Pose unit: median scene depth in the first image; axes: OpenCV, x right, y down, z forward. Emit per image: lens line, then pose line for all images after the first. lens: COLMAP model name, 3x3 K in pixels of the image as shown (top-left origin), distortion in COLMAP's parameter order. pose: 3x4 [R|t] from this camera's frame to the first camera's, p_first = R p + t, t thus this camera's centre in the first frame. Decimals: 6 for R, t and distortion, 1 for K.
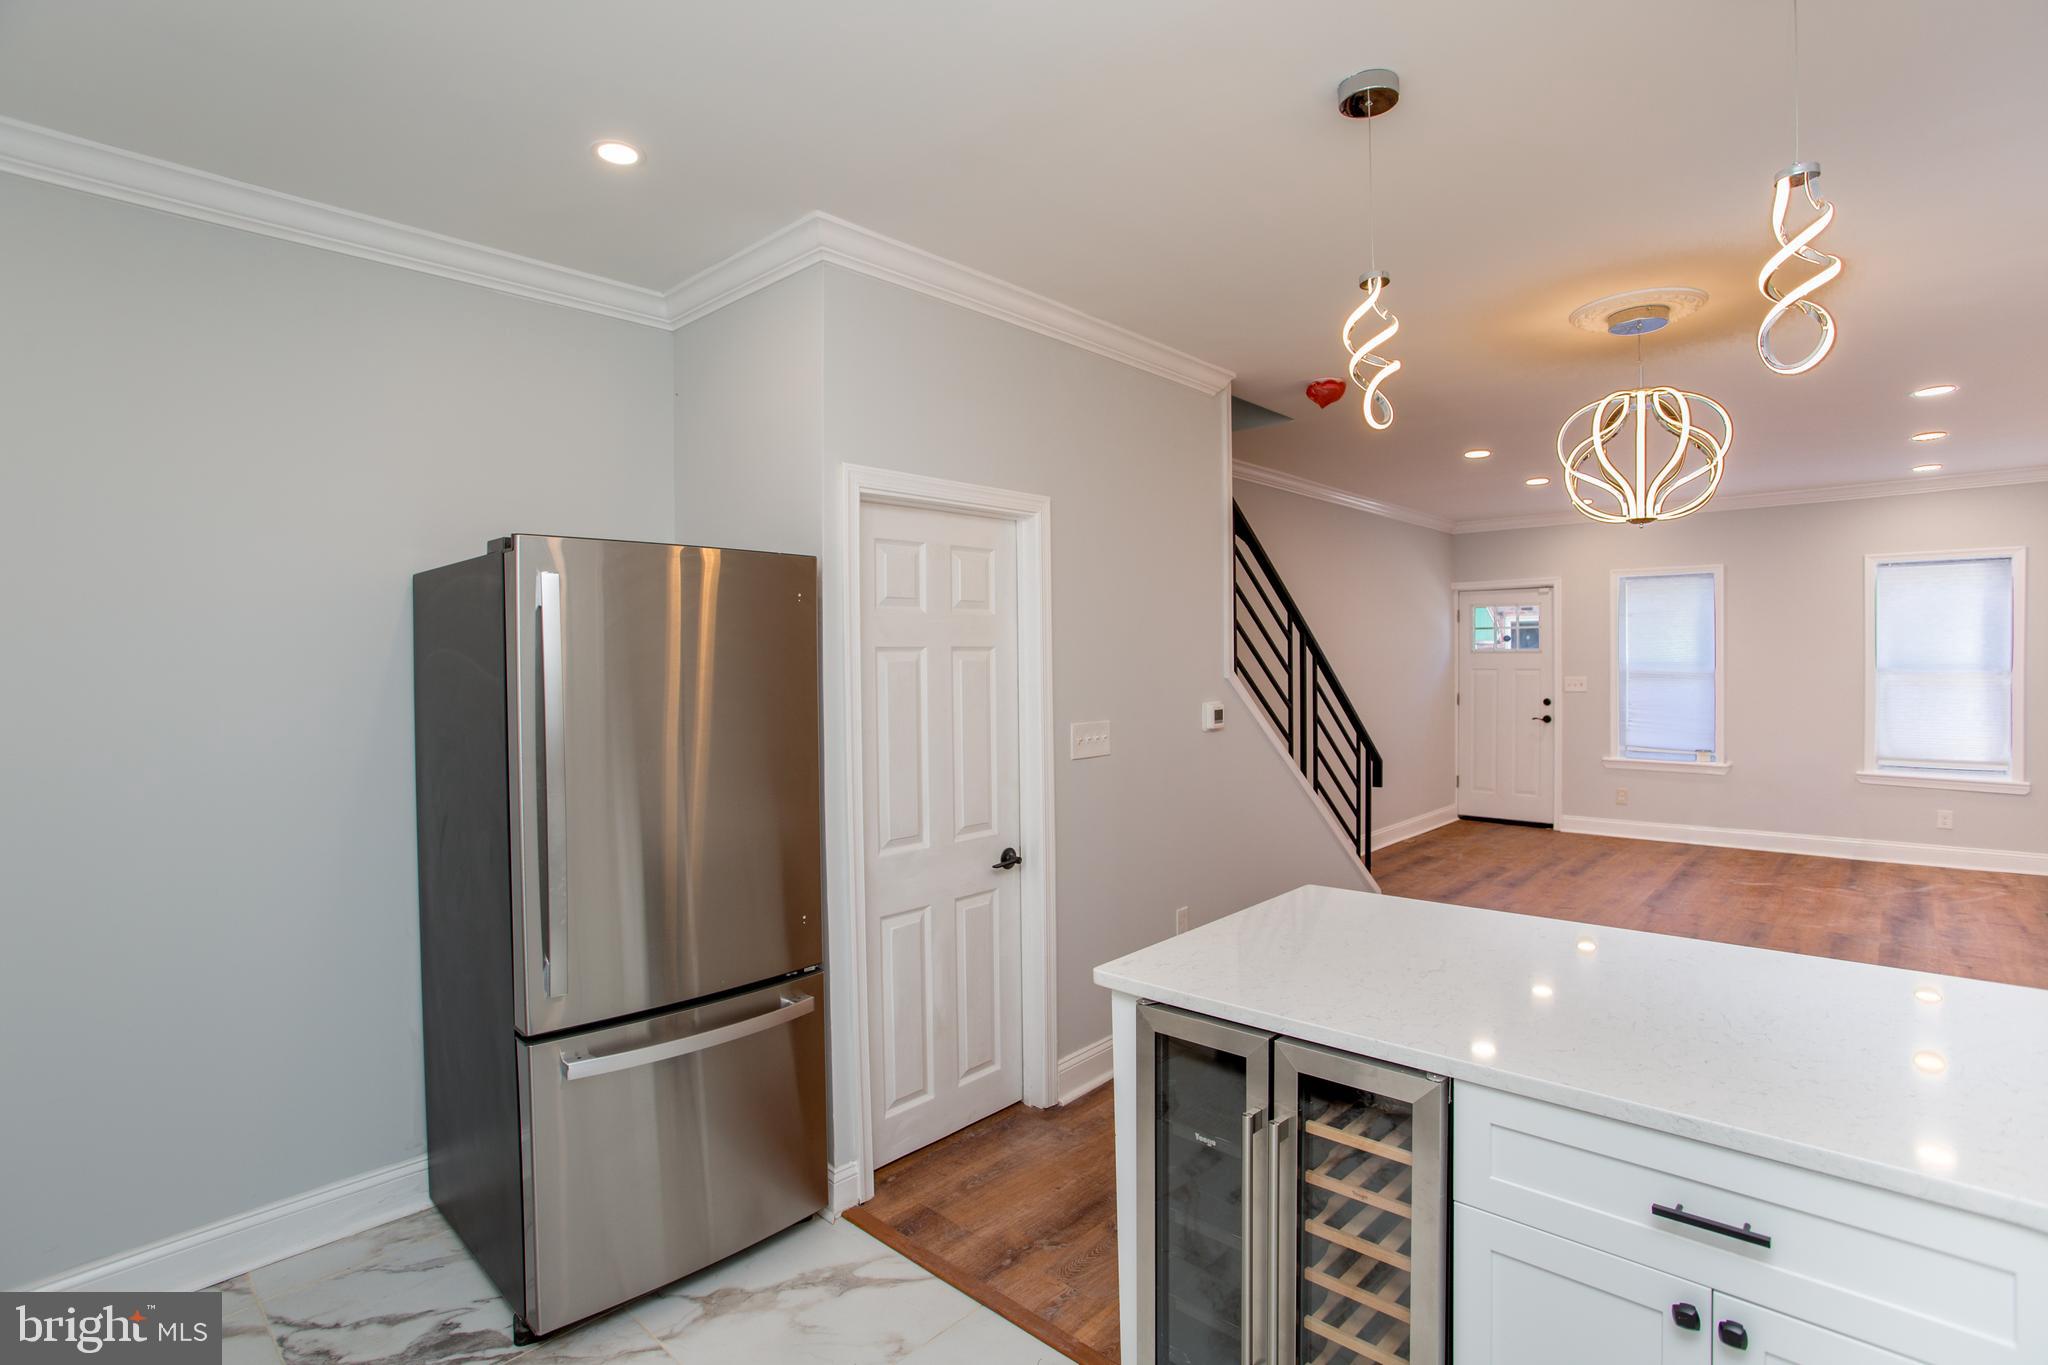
lens RADIAL K [[991.7, 0, 1013.9], [0, 991.7, 676.1], [0, 0, 1]] dist [-0.073819, 0.027897]
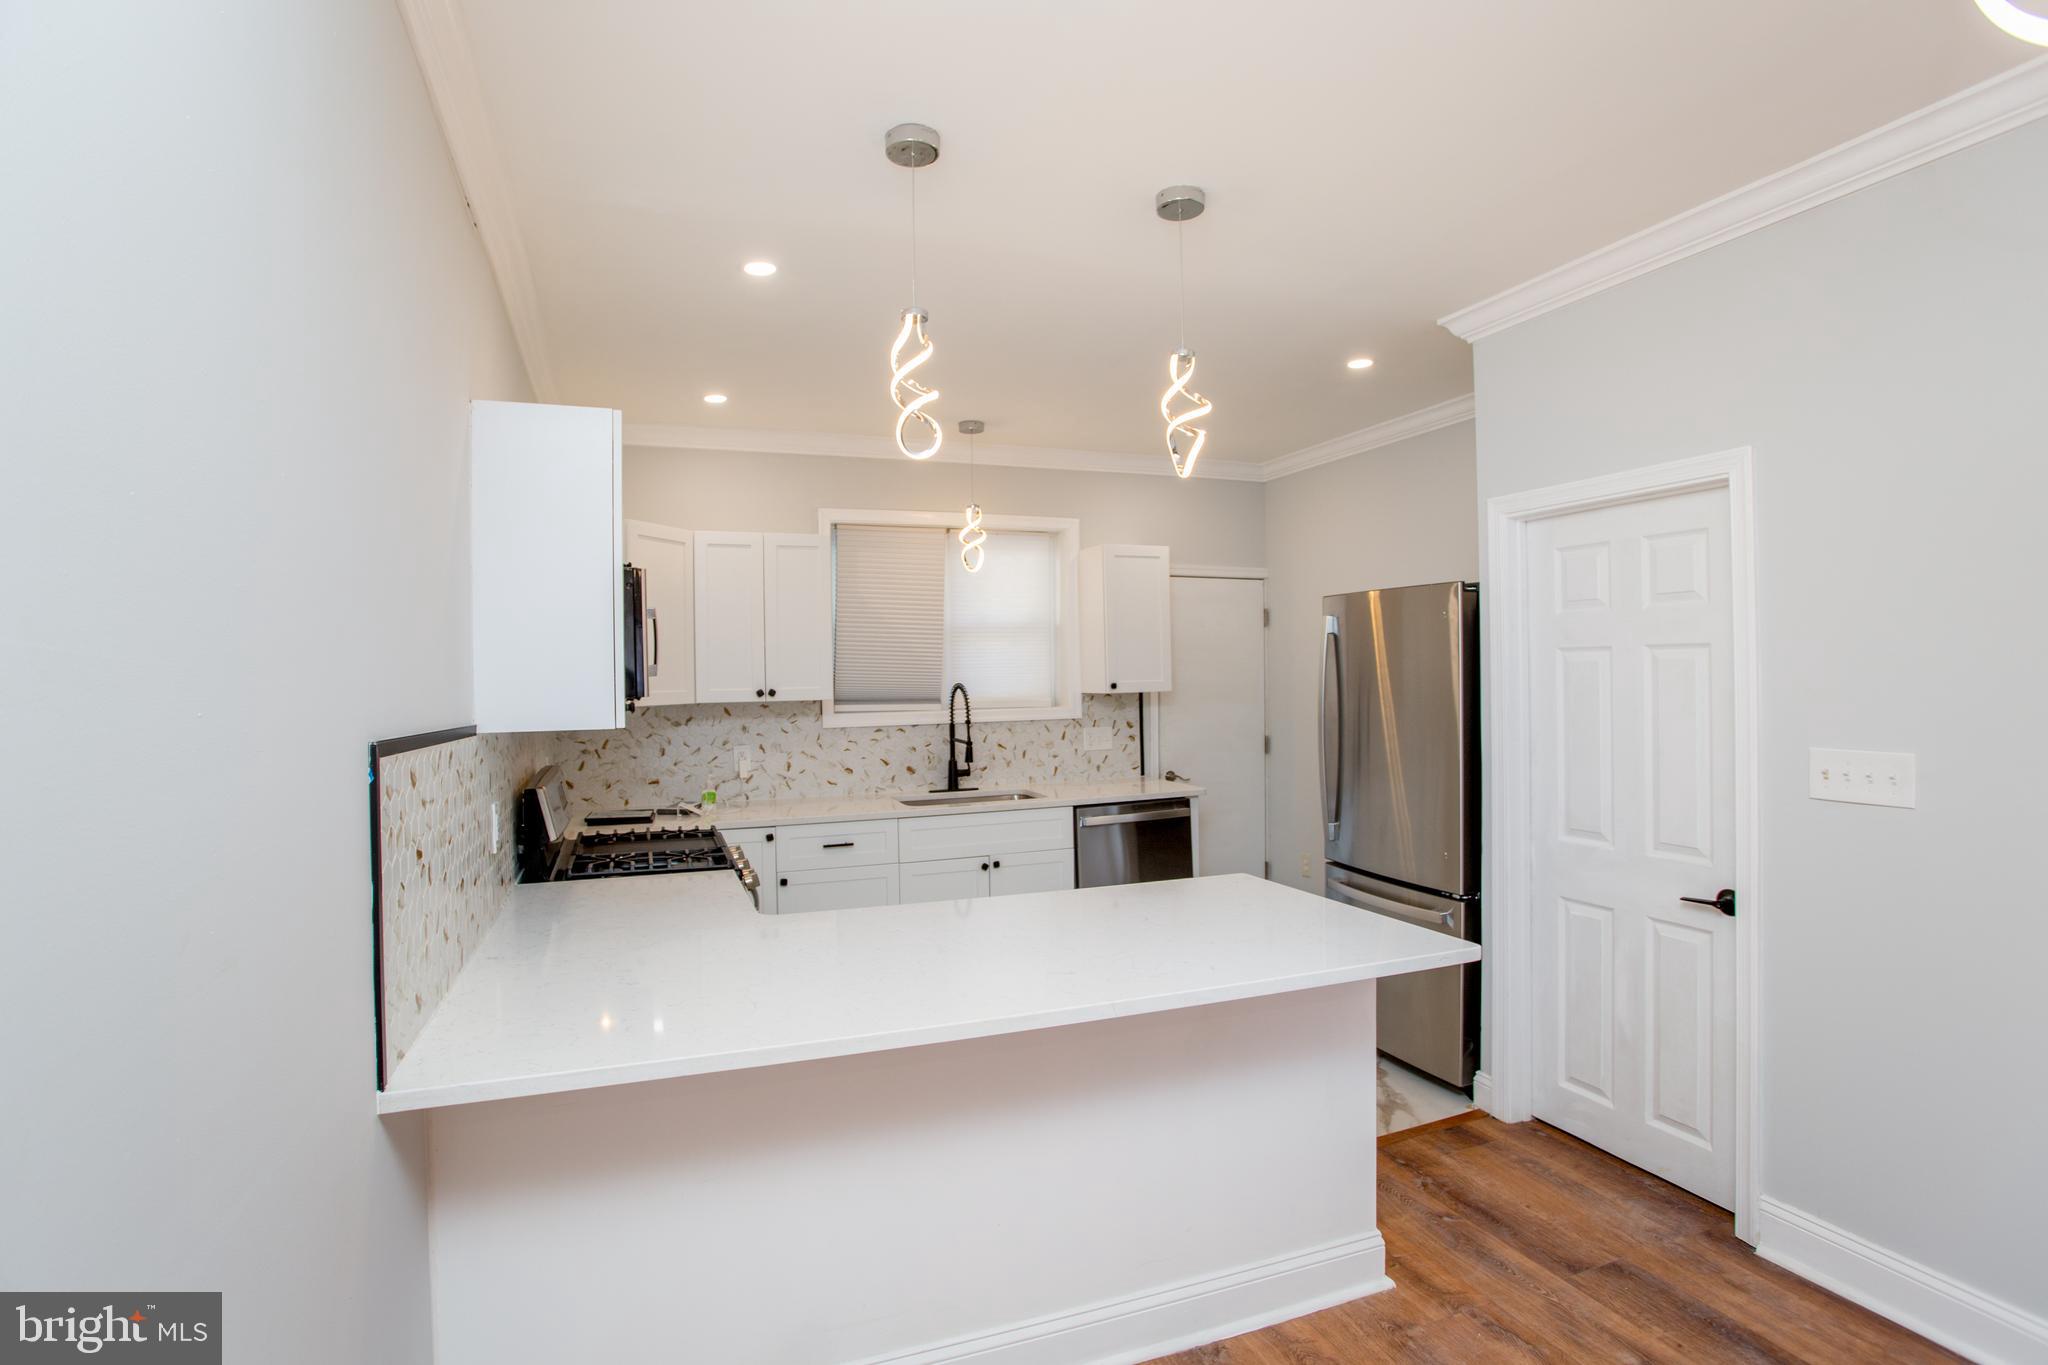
lens RADIAL K [[1001.4, 0, 1018.9], [0, 1001.4, 671.2], [0, 0, 1]] dist [-0.080461, 0.032390]
pose [[-0.434997, 0.017547, -0.900261, 1.067696], [0.003130, 0.999834, 0.017976, -0.023670], [0.900426, 0.005002, -0.434980, 0.914446]]
